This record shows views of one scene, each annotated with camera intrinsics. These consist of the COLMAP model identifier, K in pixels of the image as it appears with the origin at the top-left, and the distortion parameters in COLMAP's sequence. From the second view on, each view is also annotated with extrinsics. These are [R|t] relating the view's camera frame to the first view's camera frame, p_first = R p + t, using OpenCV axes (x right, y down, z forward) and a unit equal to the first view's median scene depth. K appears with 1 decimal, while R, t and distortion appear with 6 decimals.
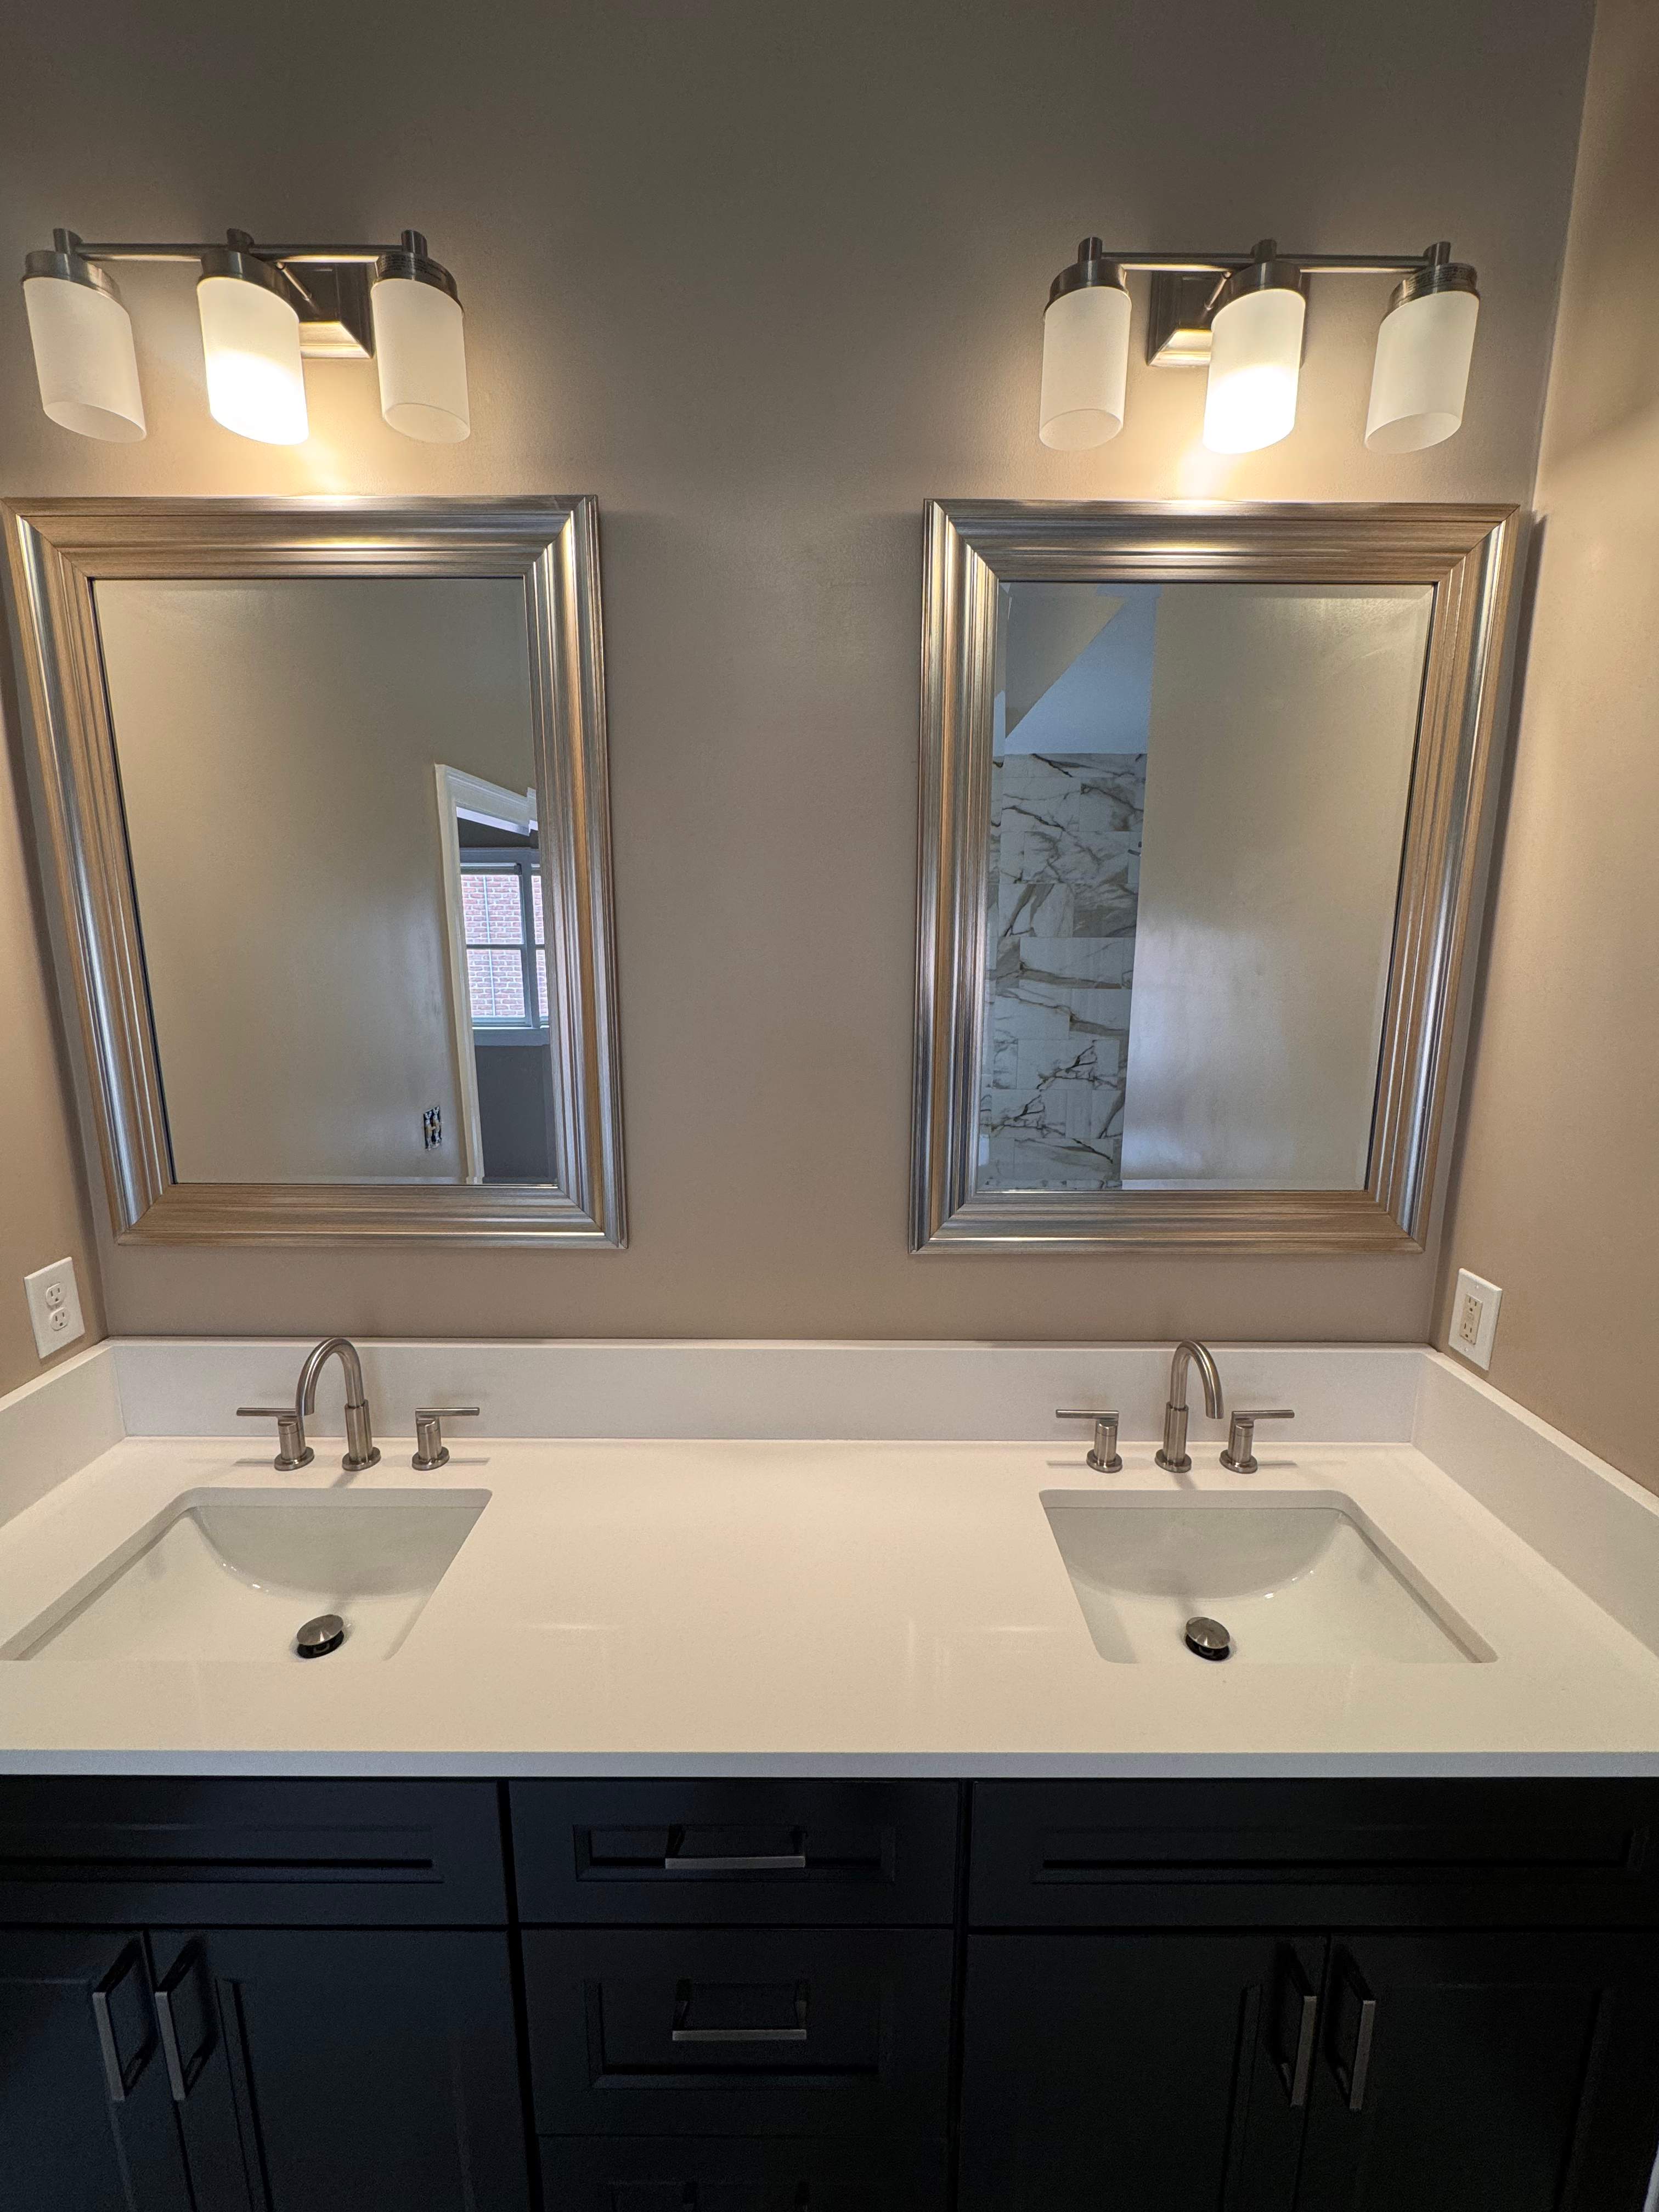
lens RADIAL K [[884.2, 0, 826.7], [0, 884.2, 1105.0], [0, 0, 1]] dist [-0.004739, 0.000211]
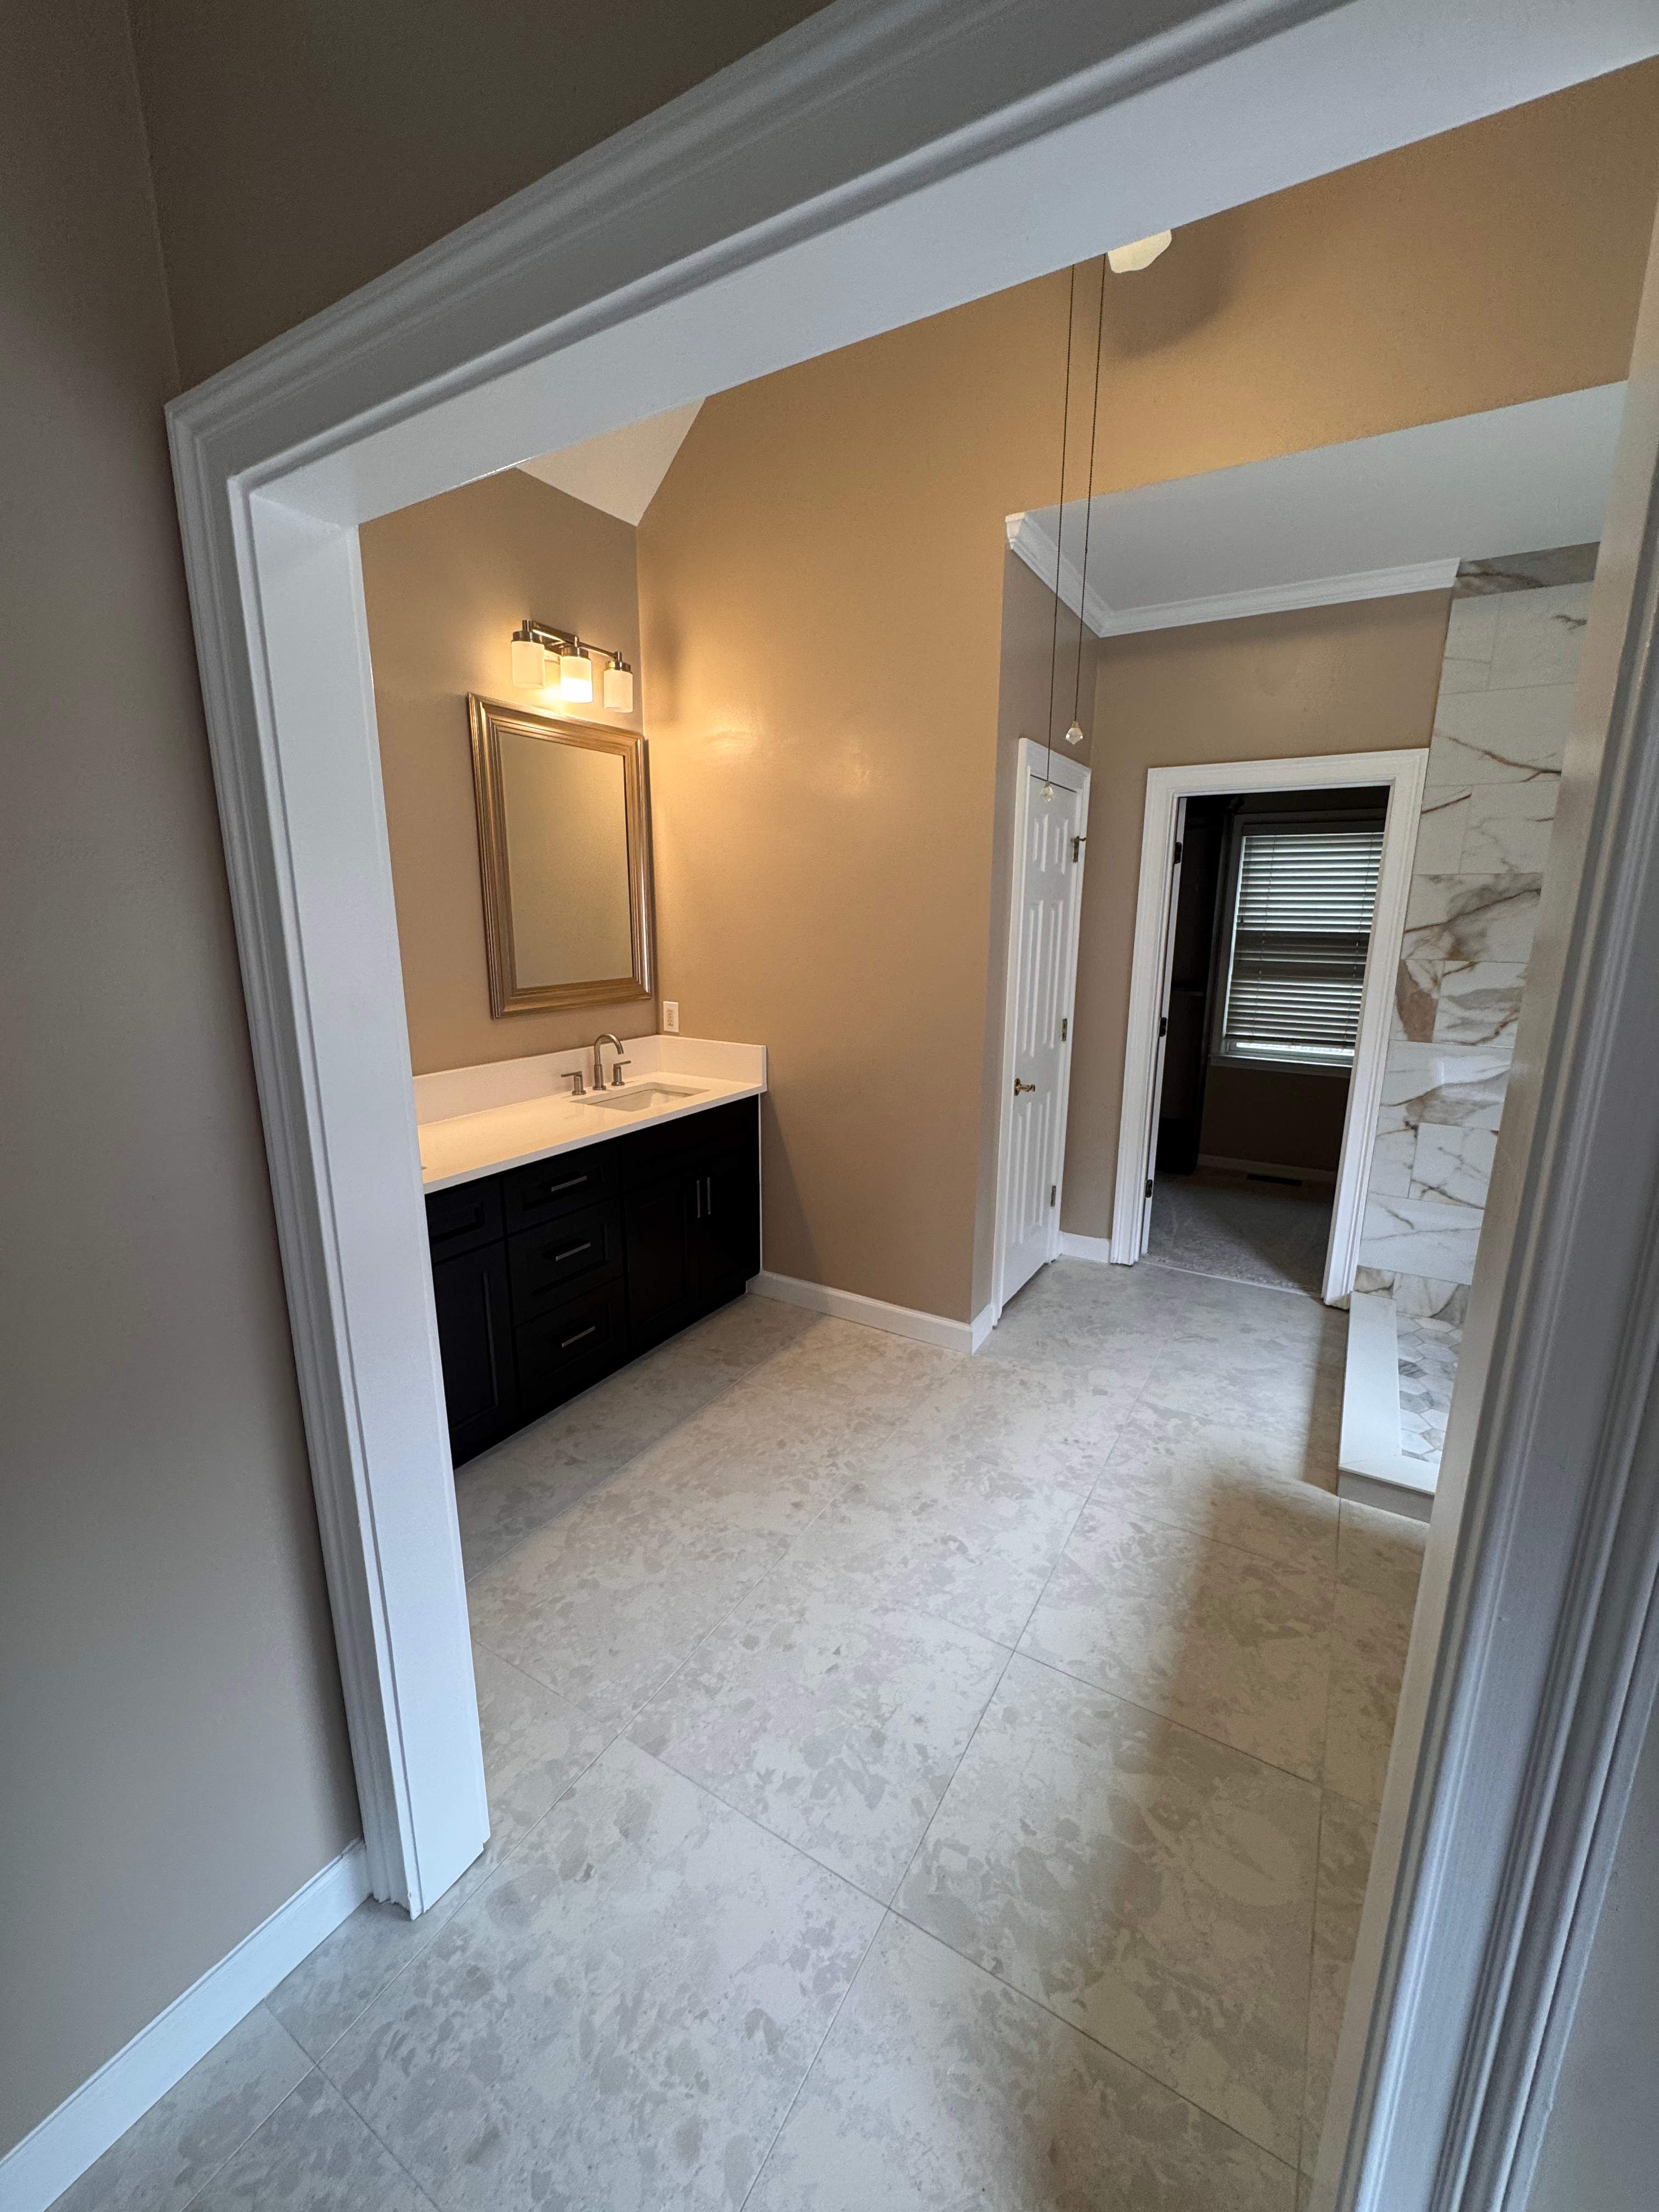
lens RADIAL K [[884.2, 0, 828.2], [0, 884.2, 1103.0], [0, 0, 1]] dist [-0.004739, 0.000211]
pose [[0.518502, -0.188951, 0.833939, -1.445256], [0.148520, 0.980356, 0.129784, 0.218691], [-0.842080, 0.056563, 0.536379, -0.953887]]
